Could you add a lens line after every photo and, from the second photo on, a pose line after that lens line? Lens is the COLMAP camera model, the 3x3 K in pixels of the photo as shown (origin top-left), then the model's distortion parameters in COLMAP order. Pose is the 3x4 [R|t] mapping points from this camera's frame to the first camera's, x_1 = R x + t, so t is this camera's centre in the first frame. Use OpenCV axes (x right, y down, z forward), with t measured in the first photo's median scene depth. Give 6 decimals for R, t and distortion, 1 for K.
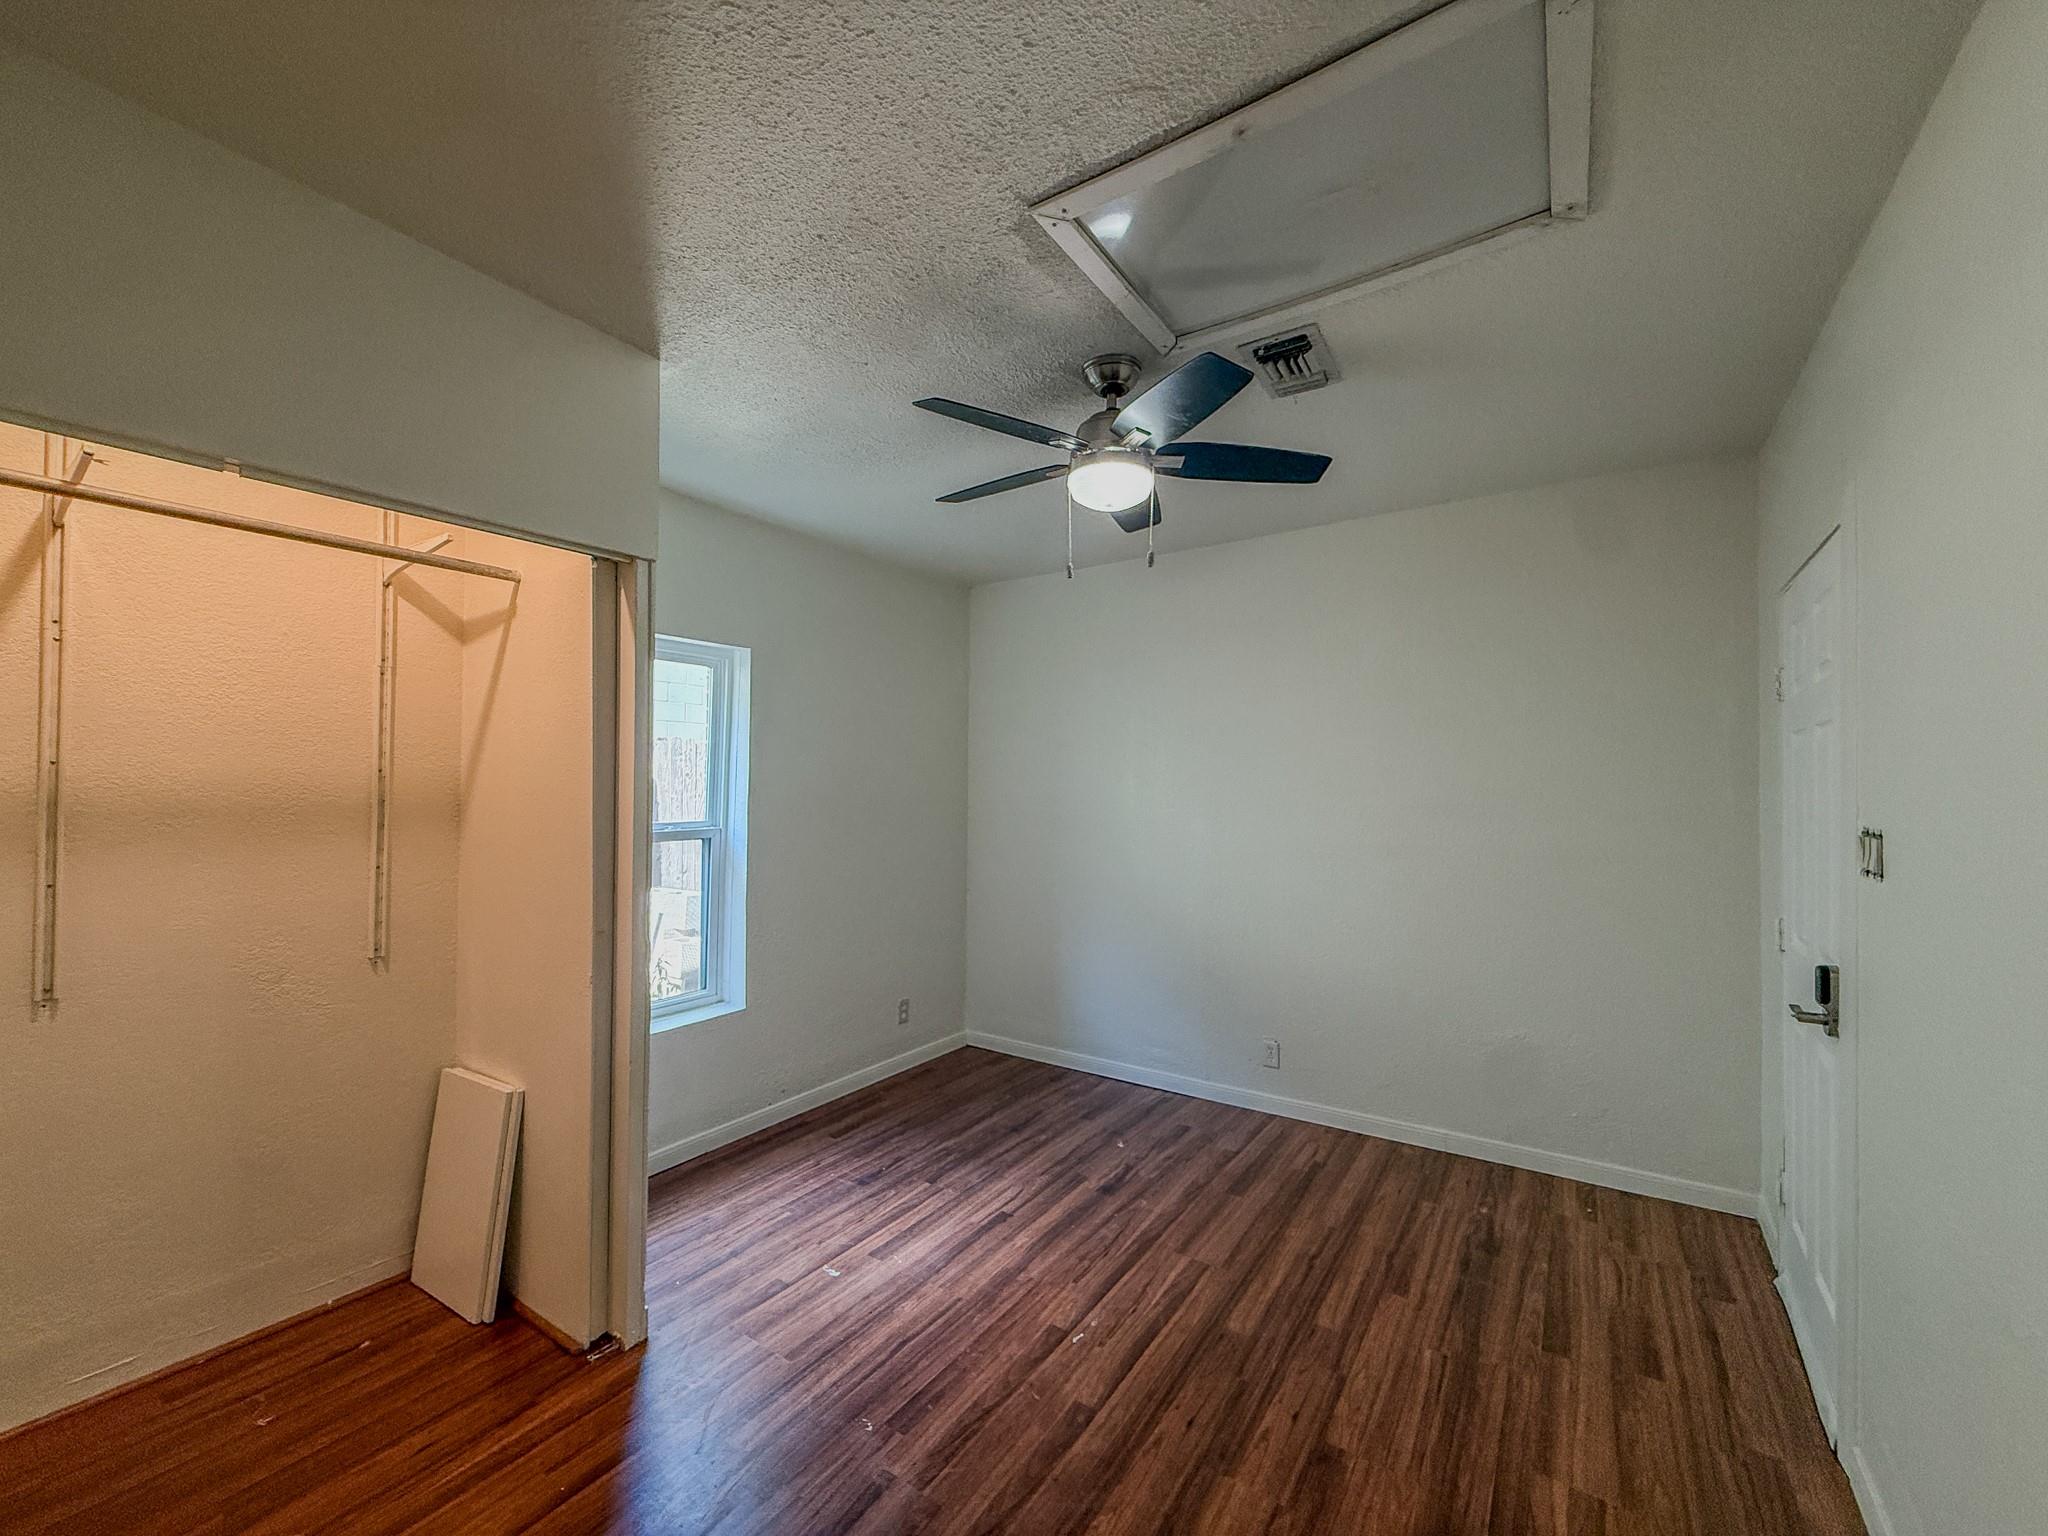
lens RADIAL K [[819.0, 0, 1025.7], [0, 819.0, 769.2], [0, 0, 1]] dist [0.000900, -0.000109]
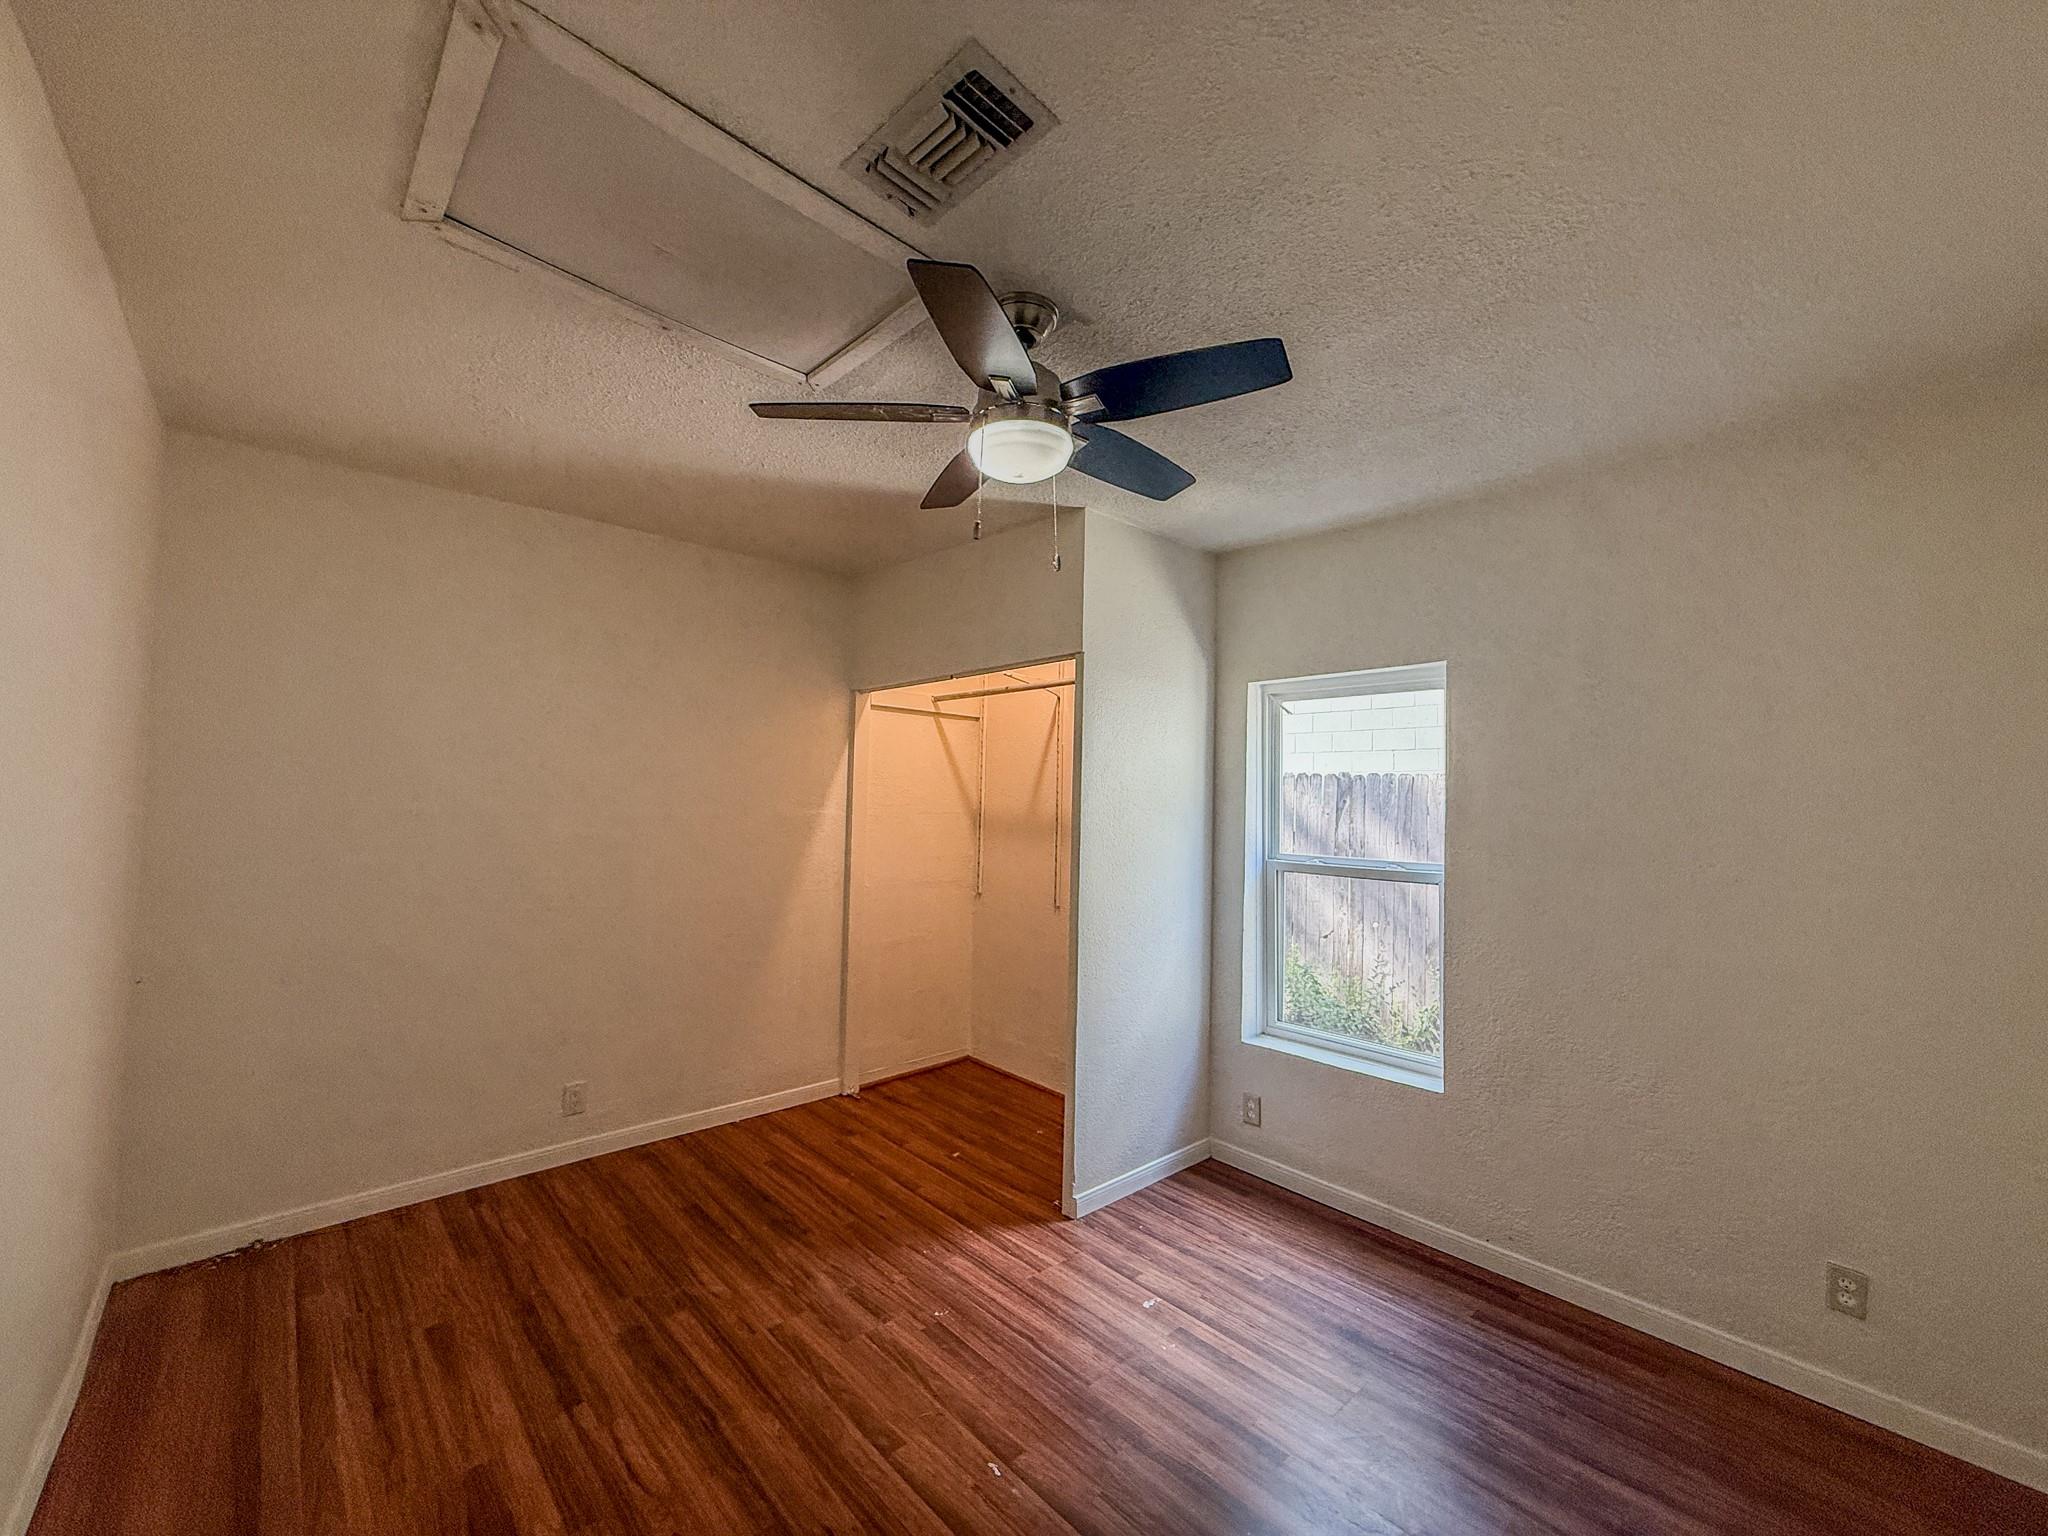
lens RADIAL K [[819.0, 0, 1029.2], [0, 819.0, 773.7], [0, 0, 1]] dist [0.000900, -0.000109]
pose [[-0.223684, -0.046480, -0.973553, 0.835980], [-0.010297, 0.998919, -0.045325, 0.009722], [0.974607, -0.000114, -0.223921, 1.116038]]
